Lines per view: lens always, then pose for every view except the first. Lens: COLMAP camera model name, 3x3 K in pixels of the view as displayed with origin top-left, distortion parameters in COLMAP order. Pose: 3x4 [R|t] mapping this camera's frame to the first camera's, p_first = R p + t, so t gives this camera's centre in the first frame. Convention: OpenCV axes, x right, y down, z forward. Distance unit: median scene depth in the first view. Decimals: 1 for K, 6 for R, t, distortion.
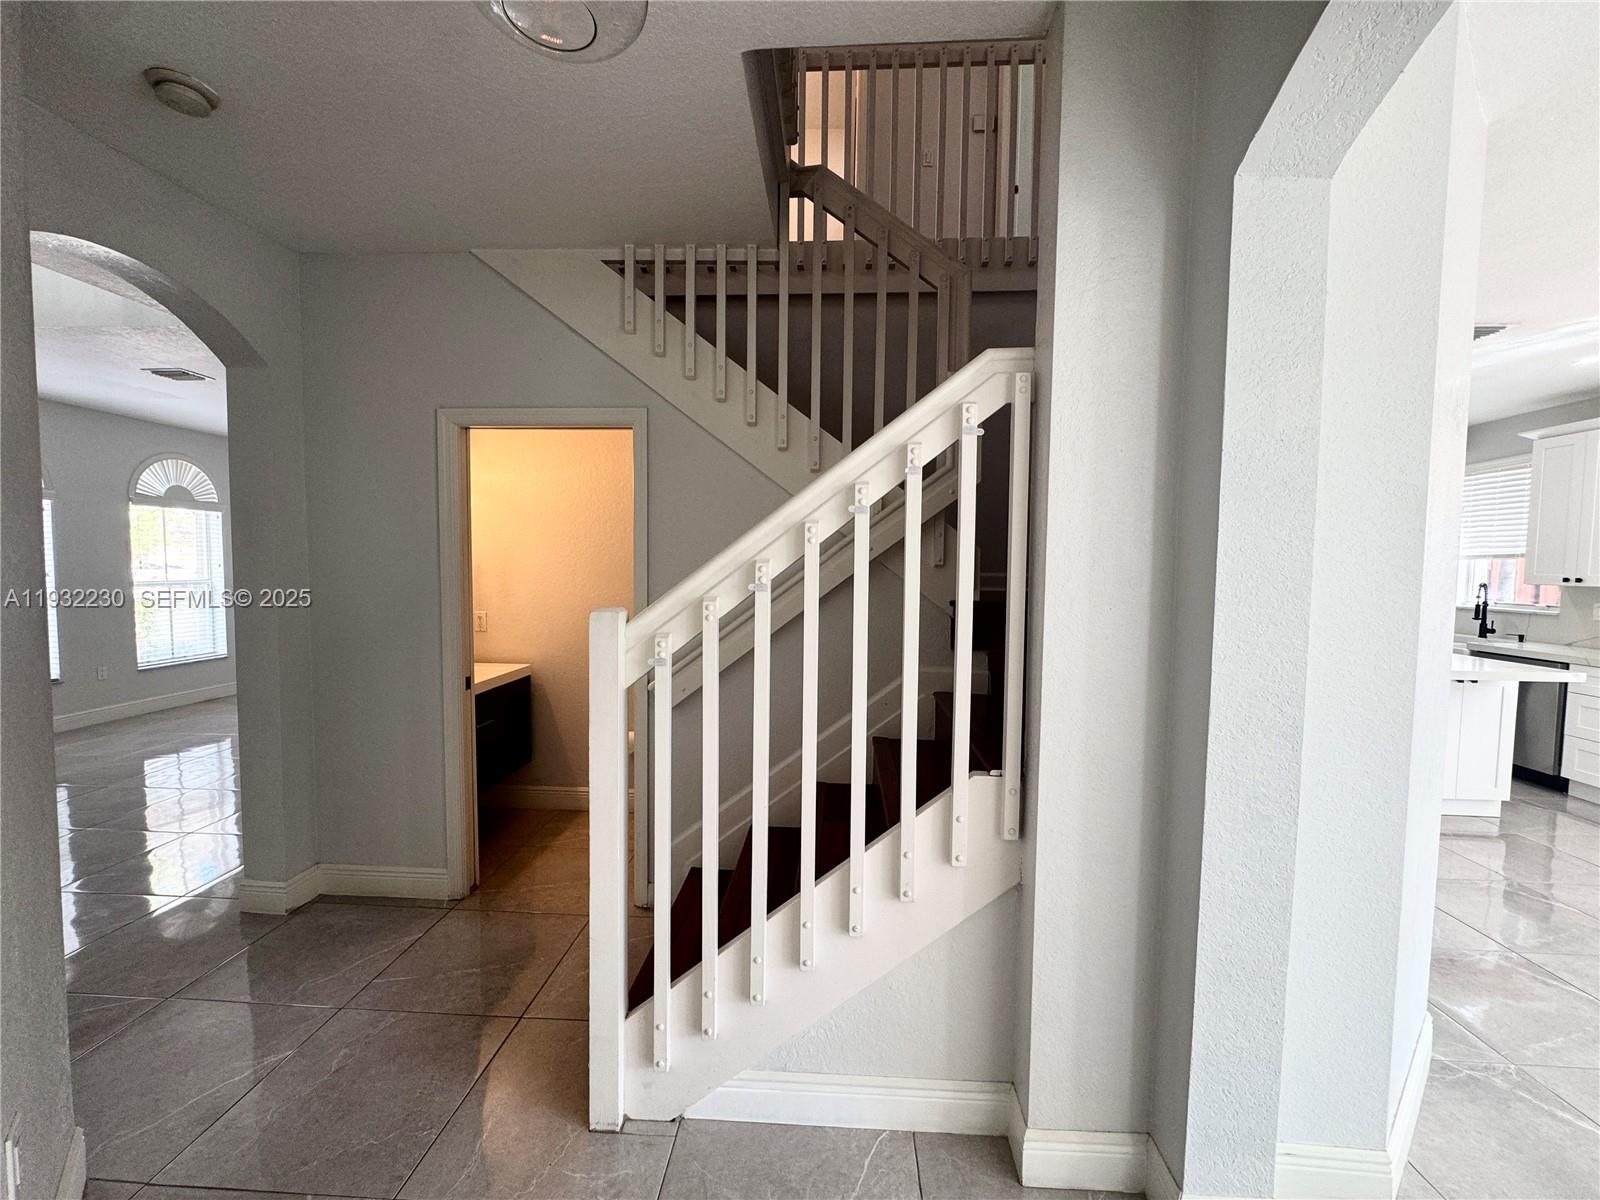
lens RADIAL K [[639.8, 0, 795.3], [0, 639.8, 593.4], [0, 0, 1]] dist [-0.001745, -0.000304]
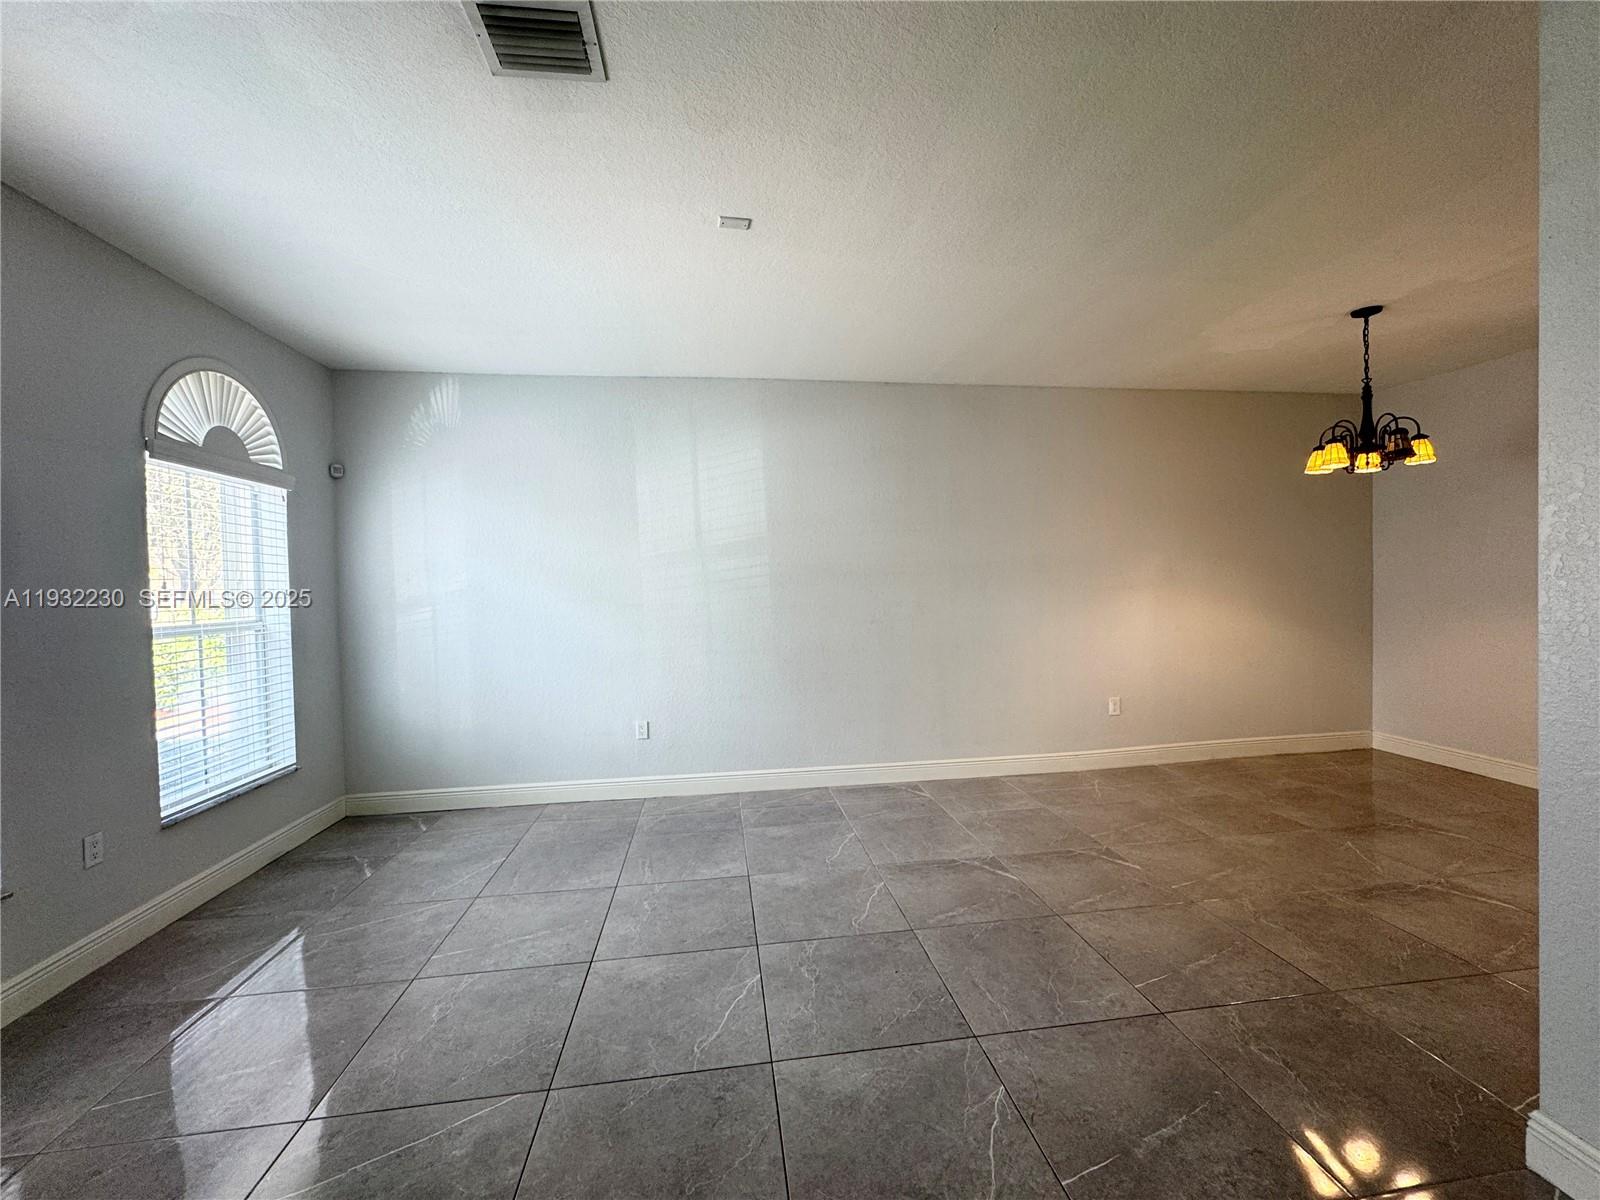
lens RADIAL K [[639.8, 0, 797.8], [0, 639.8, 599.0], [0, 0, 1]] dist [-0.001745, -0.000304]
pose [[0.980078, -0.012723, 0.198206, -0.660135], [0.017619, 0.999581, -0.022957, -0.020522], [-0.197831, 0.025991, 0.979892, 0.456370]]
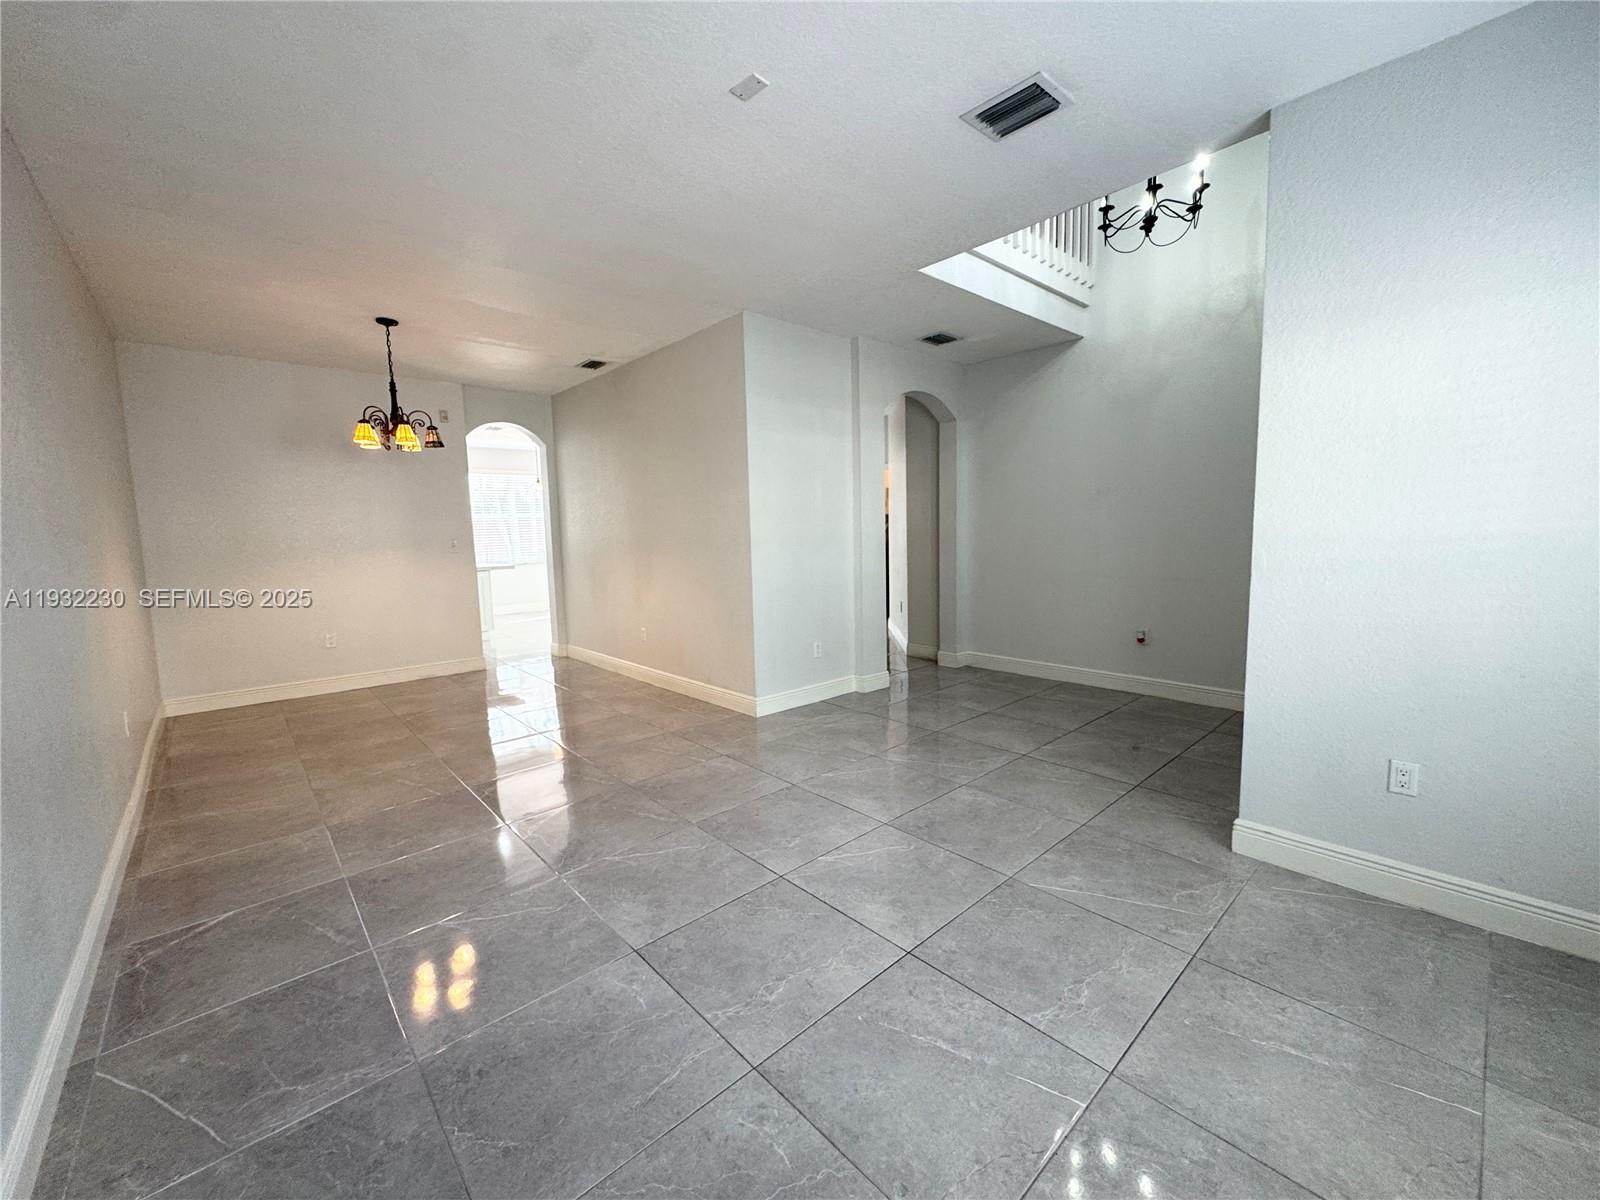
lens RADIAL K [[639.8, 0, 797.5], [0, 639.8, 598.7], [0, 0, 1]] dist [-0.001745, -0.000304]
pose [[-0.718367, -0.048514, 0.693971, -0.886529], [0.060208, 0.989486, 0.131498, -0.038287], [-0.693054, 0.136246, -0.707893, 1.113426]]
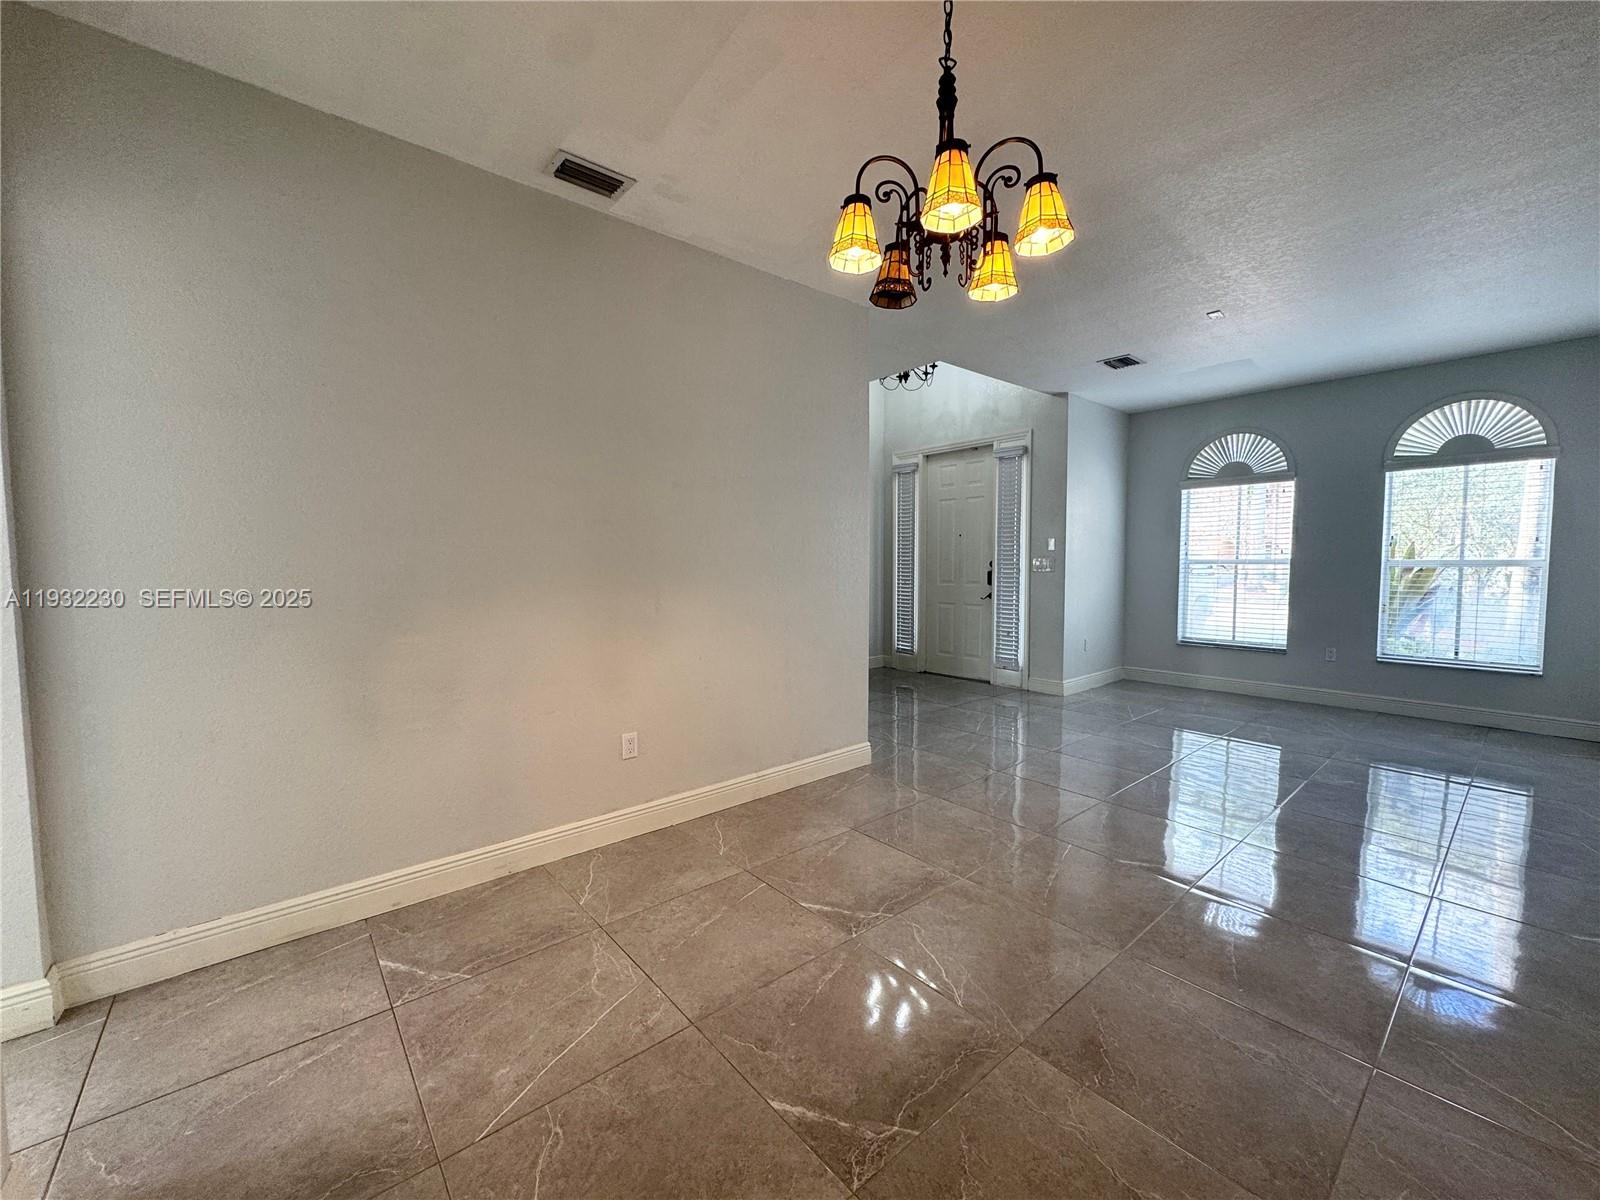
lens RADIAL K [[639.8, 0, 795.7], [0, 639.8, 600.1], [0, 0, 1]] dist [-0.001745, -0.000304]
pose [[-0.718903, 0.056949, -0.692774, 0.147681], [-0.015210, 0.995111, 0.097585, -0.035326], [0.694944, 0.080691, -0.714522, 1.039641]]
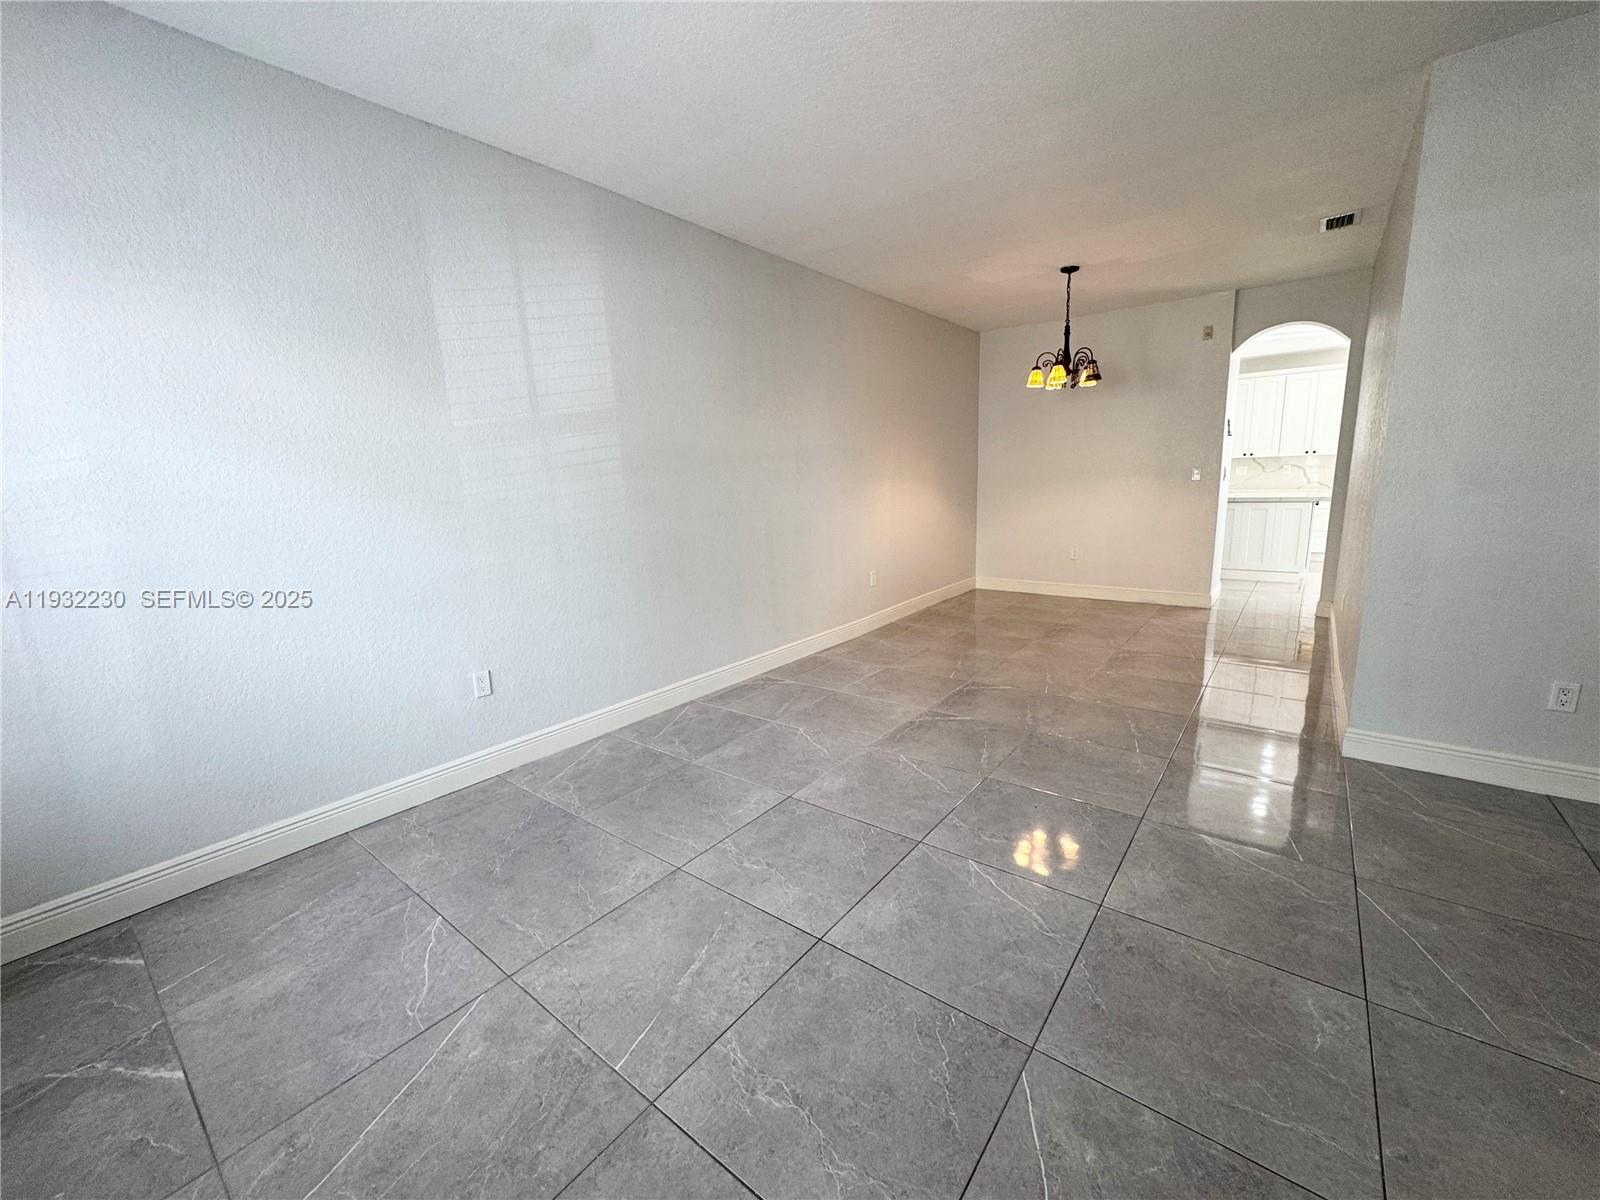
lens RADIAL K [[639.8, 0, 800.8], [0, 639.8, 598.2], [0, 0, 1]] dist [-0.001745, -0.000304]
pose [[0.565465, -0.159647, 0.809174, -0.933997], [0.062301, 0.986552, 0.151106, -0.018523], [-0.822416, -0.035033, 0.567807, 0.706855]]
